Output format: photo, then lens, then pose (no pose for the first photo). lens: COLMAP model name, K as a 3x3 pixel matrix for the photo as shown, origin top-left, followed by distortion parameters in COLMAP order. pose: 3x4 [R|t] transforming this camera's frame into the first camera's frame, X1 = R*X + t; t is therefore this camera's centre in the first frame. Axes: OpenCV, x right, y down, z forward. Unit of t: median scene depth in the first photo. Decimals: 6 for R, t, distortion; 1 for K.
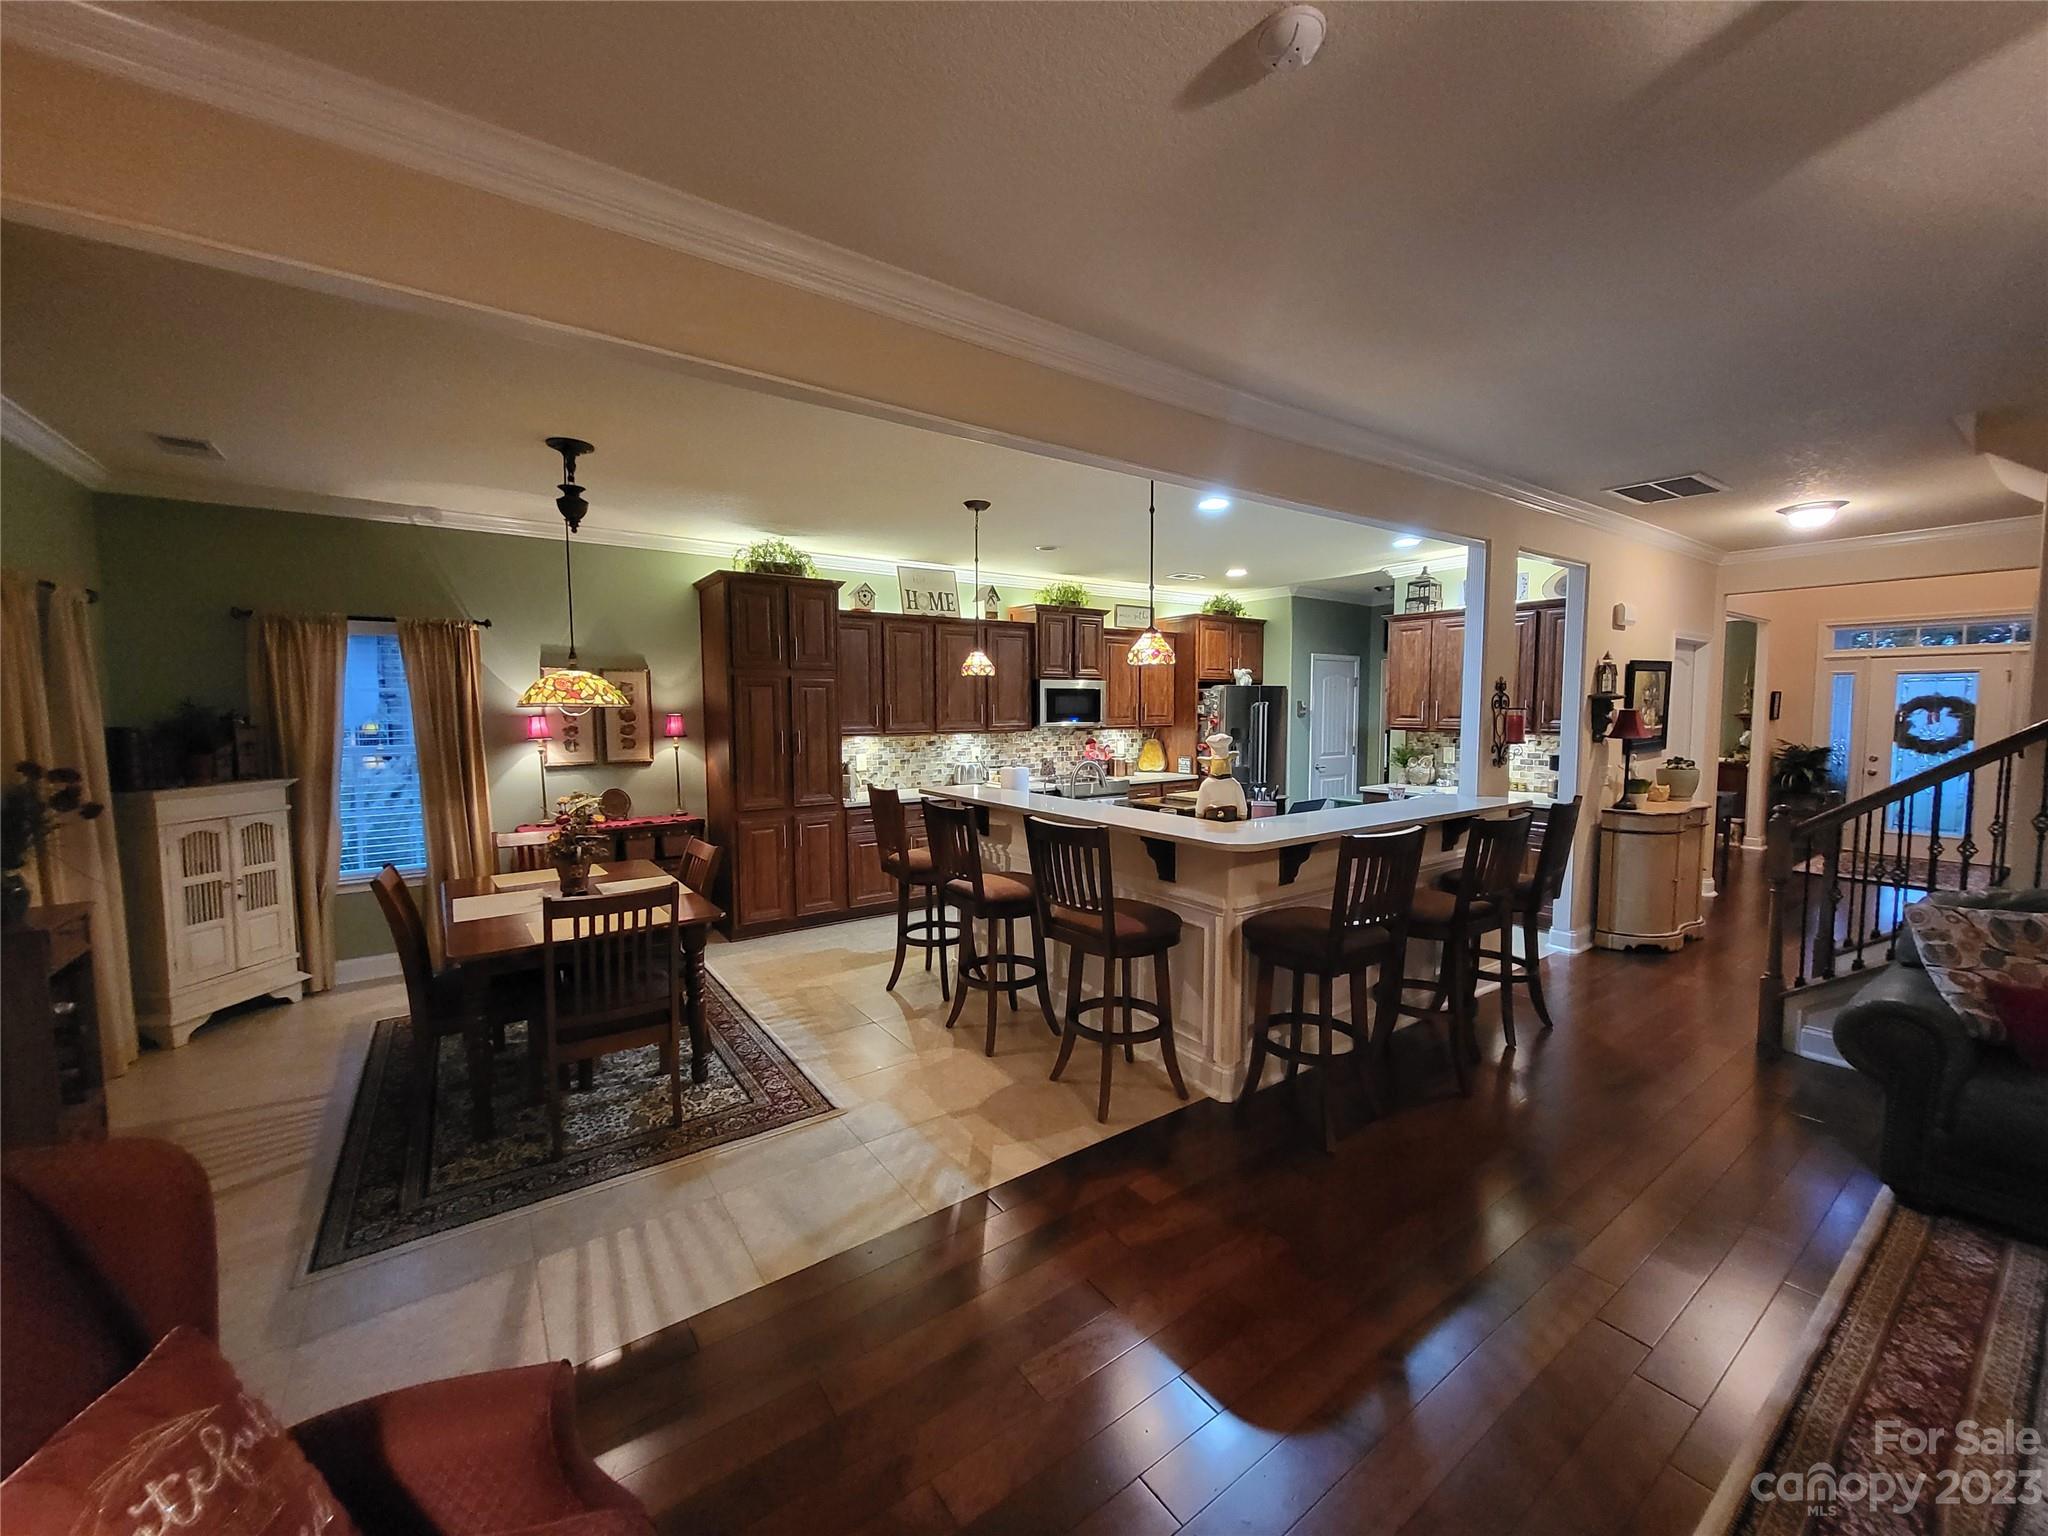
lens RADIAL K [[802.7, 0, 1032.4], [0, 802.7, 760.7], [0, 0, 1]] dist [0.007570, -0.000014]
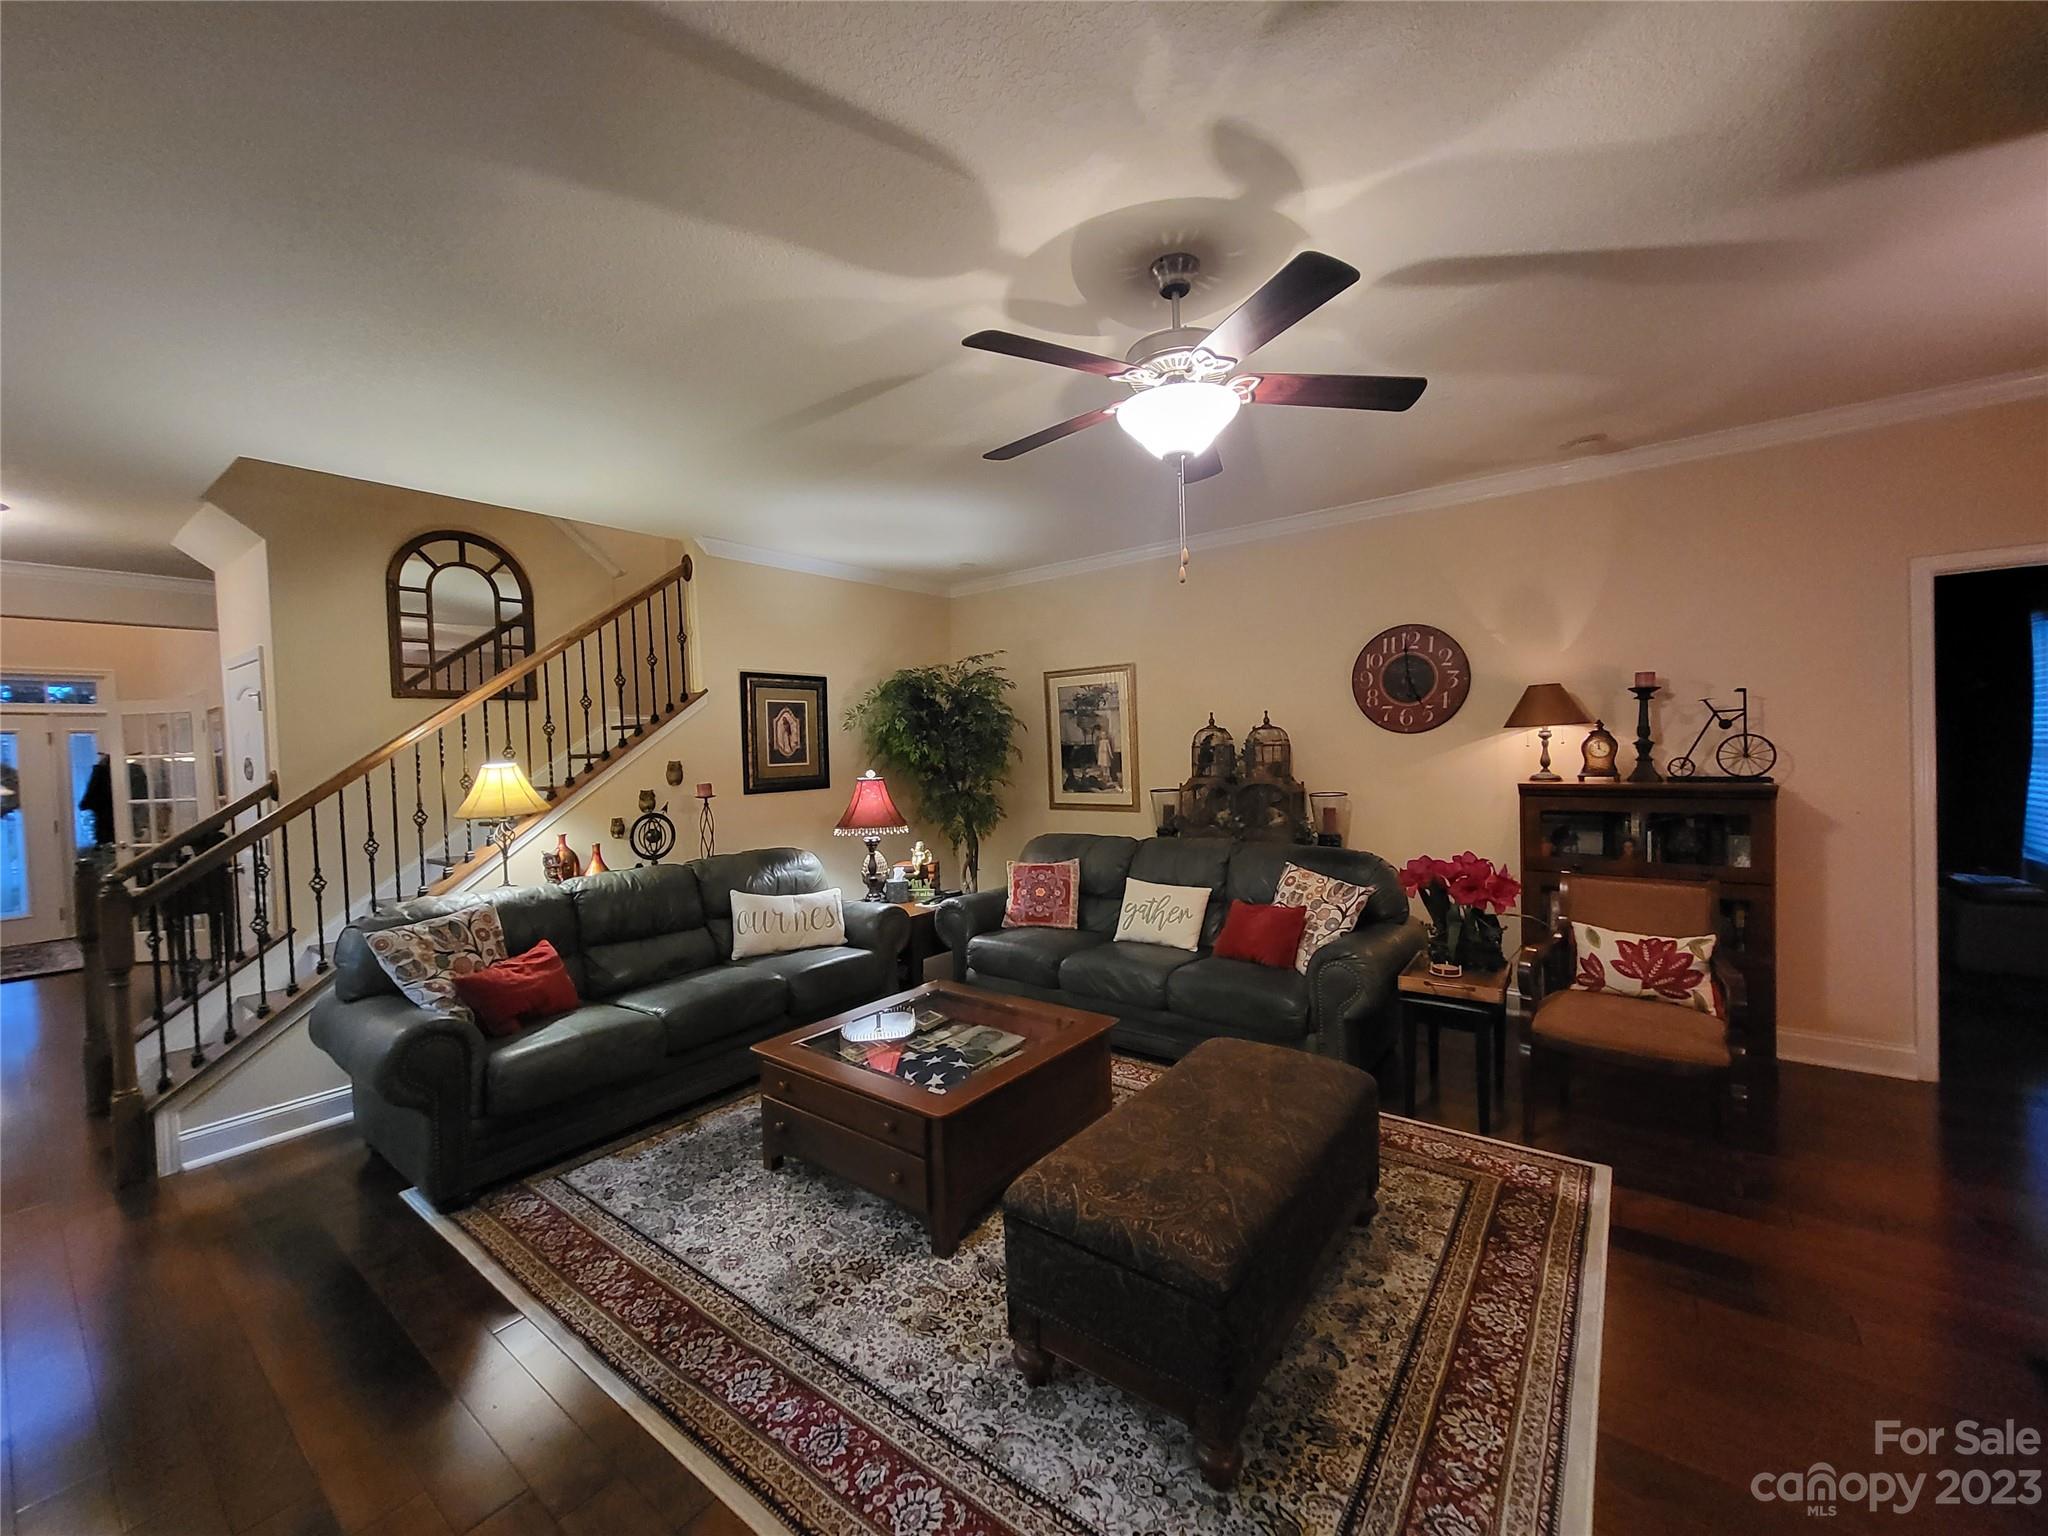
lens RADIAL K [[802.7, 0, 1032.4], [0, 802.7, 760.7], [0, 0, 1]] dist [0.007570, -0.000014]
pose [[-0.297943, -0.005933, 0.954565, -0.088353], [0.101982, 0.994060, 0.038010, 0.005479], [-0.949121, 0.108673, -0.295568, 0.355928]]
